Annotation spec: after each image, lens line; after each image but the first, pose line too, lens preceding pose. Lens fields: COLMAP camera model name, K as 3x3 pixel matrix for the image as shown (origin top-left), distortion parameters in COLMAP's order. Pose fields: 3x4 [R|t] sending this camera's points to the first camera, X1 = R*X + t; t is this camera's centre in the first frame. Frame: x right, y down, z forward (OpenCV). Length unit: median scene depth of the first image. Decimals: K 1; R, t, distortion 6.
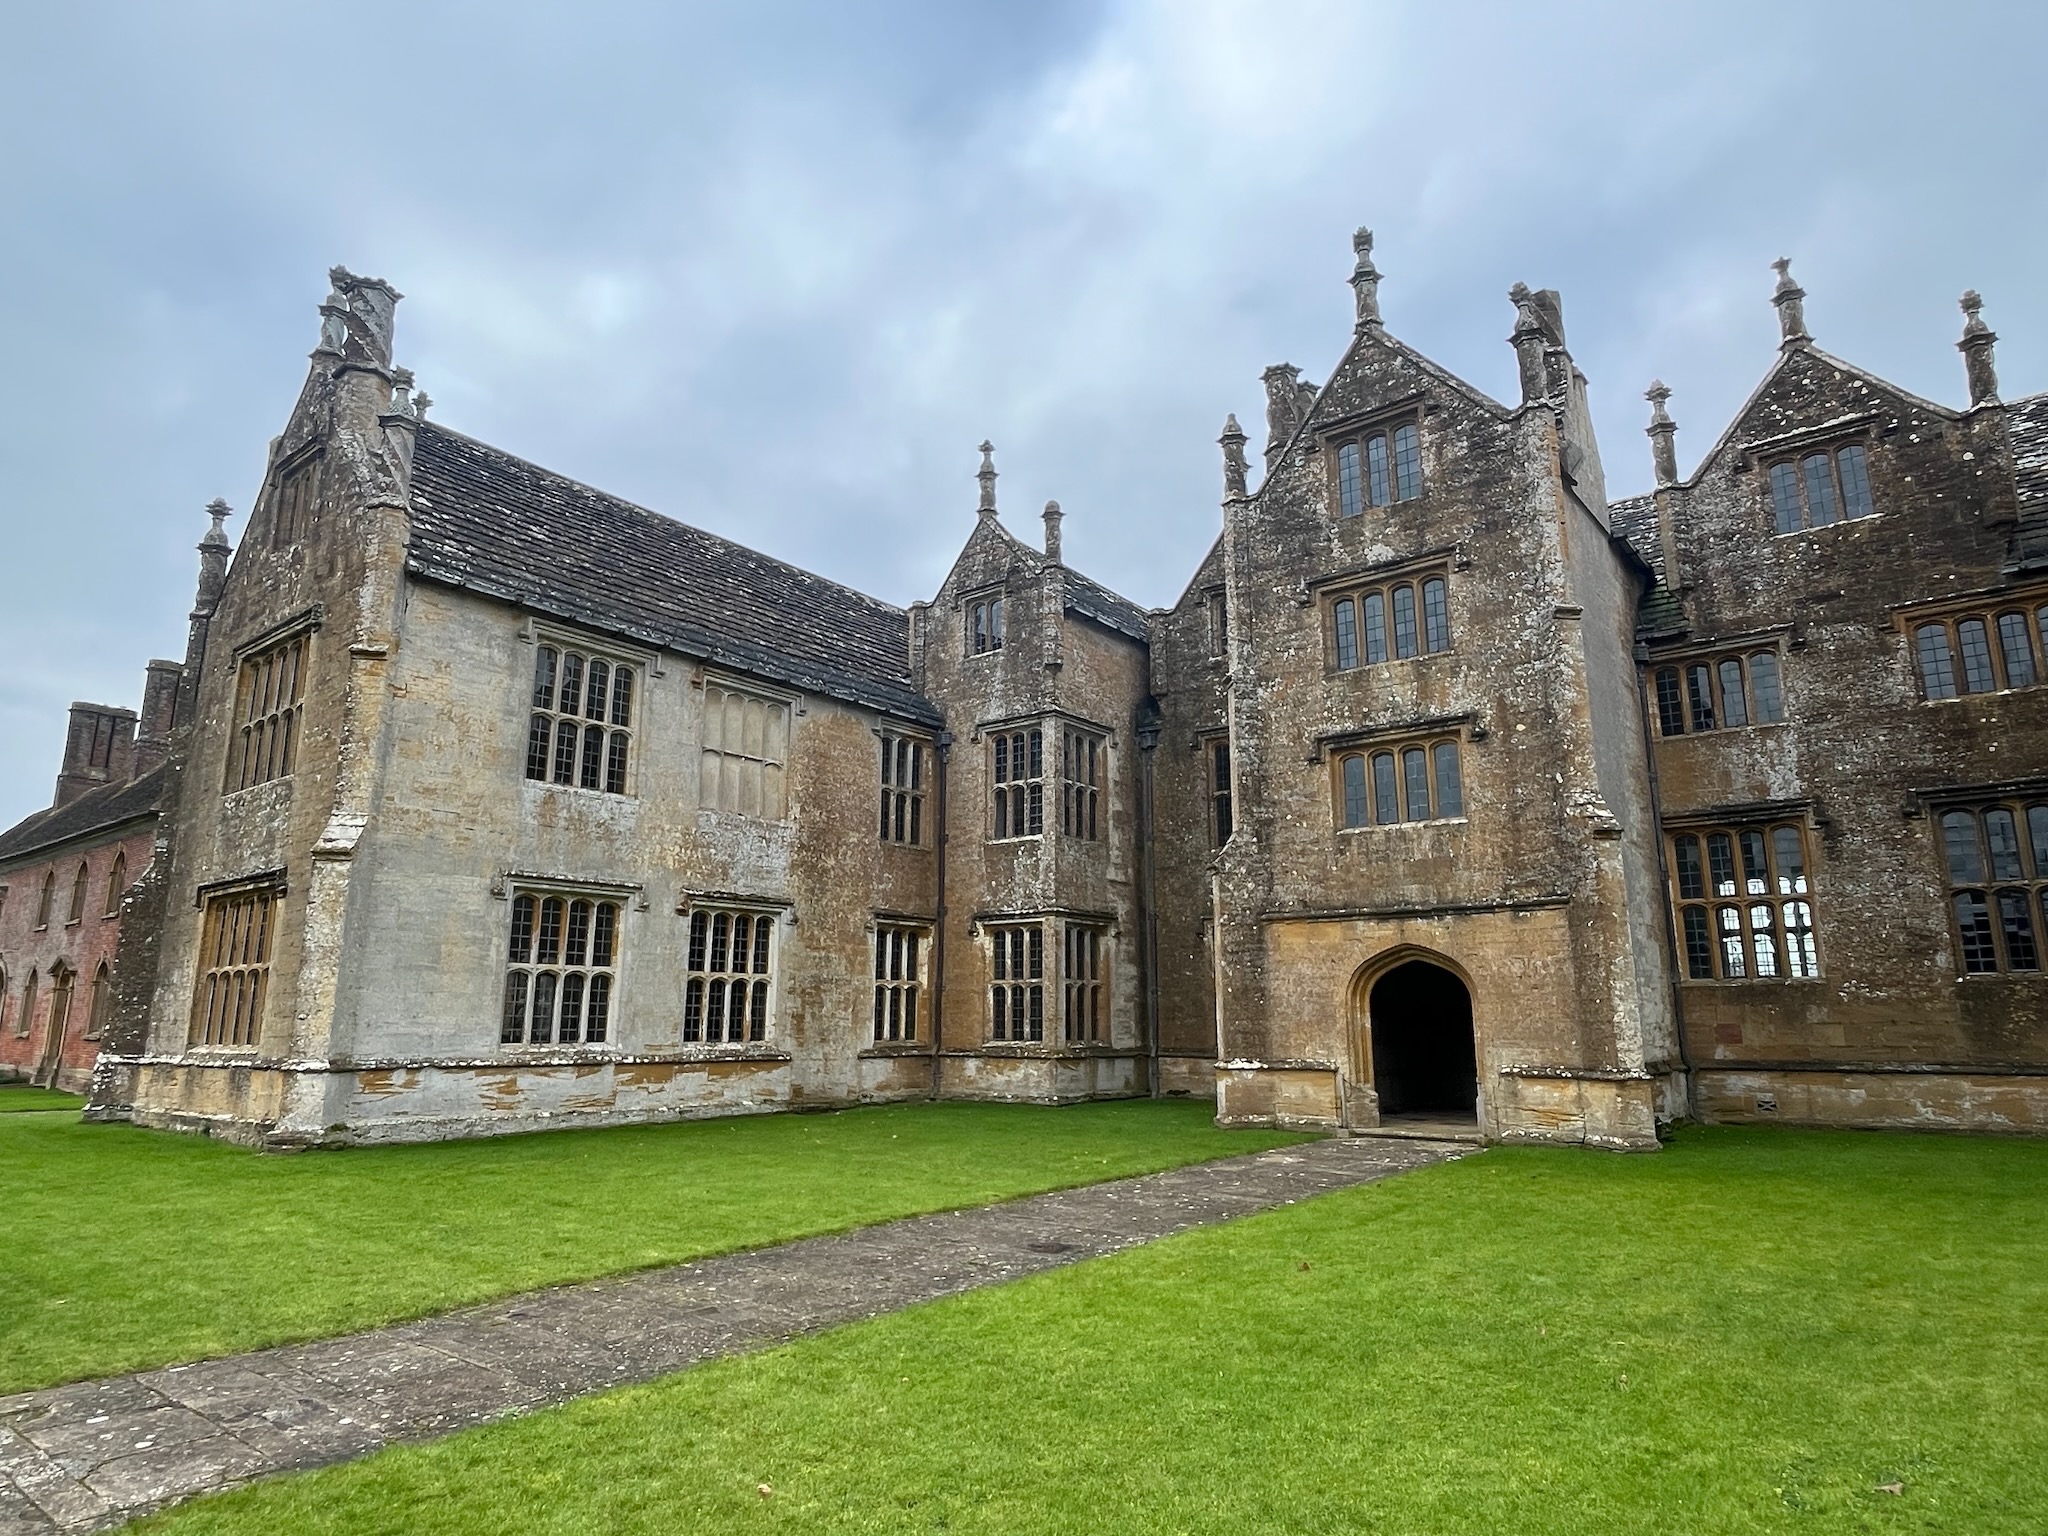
lens RADIAL K [[1172.5, 0, 1024.0], [0, 1172.5, 768.0], [0, 0, 1]] dist [-0.004439, -0.001442]
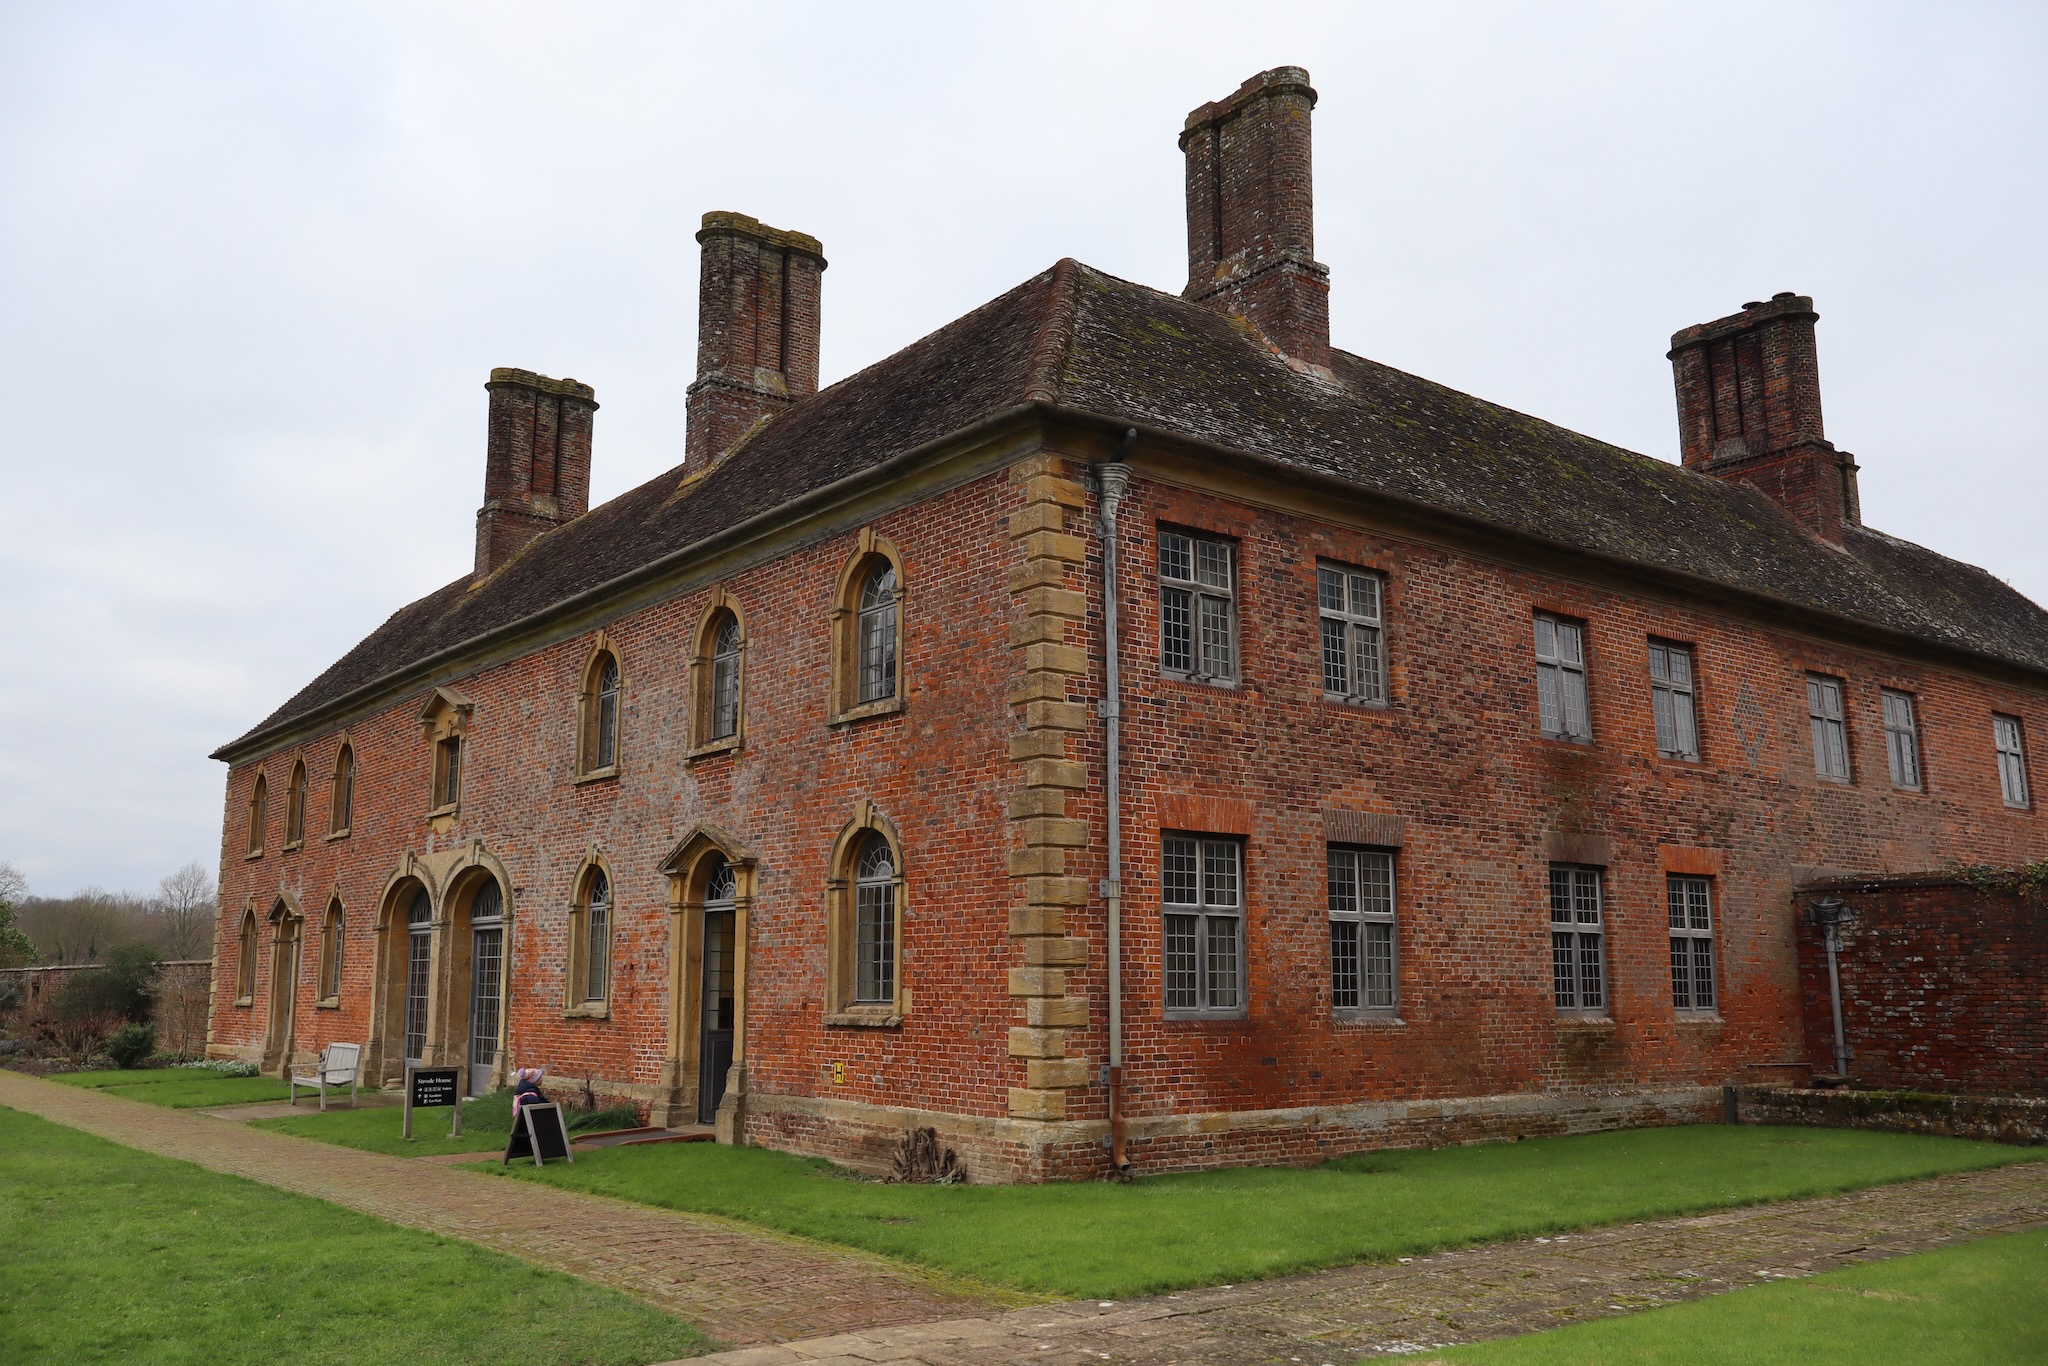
lens RADIAL K [[1694.7, 0, 1024.0], [0, 1694.7, 683.0], [0, 0, 1]] dist [0.002564, 0.001276]
pose [[0.972132, -0.042789, -0.230496, -0.484158], [0.051122, 0.998233, 0.030298, 0.082263], [0.228793, -0.041237, 0.972601, 0.367699]]
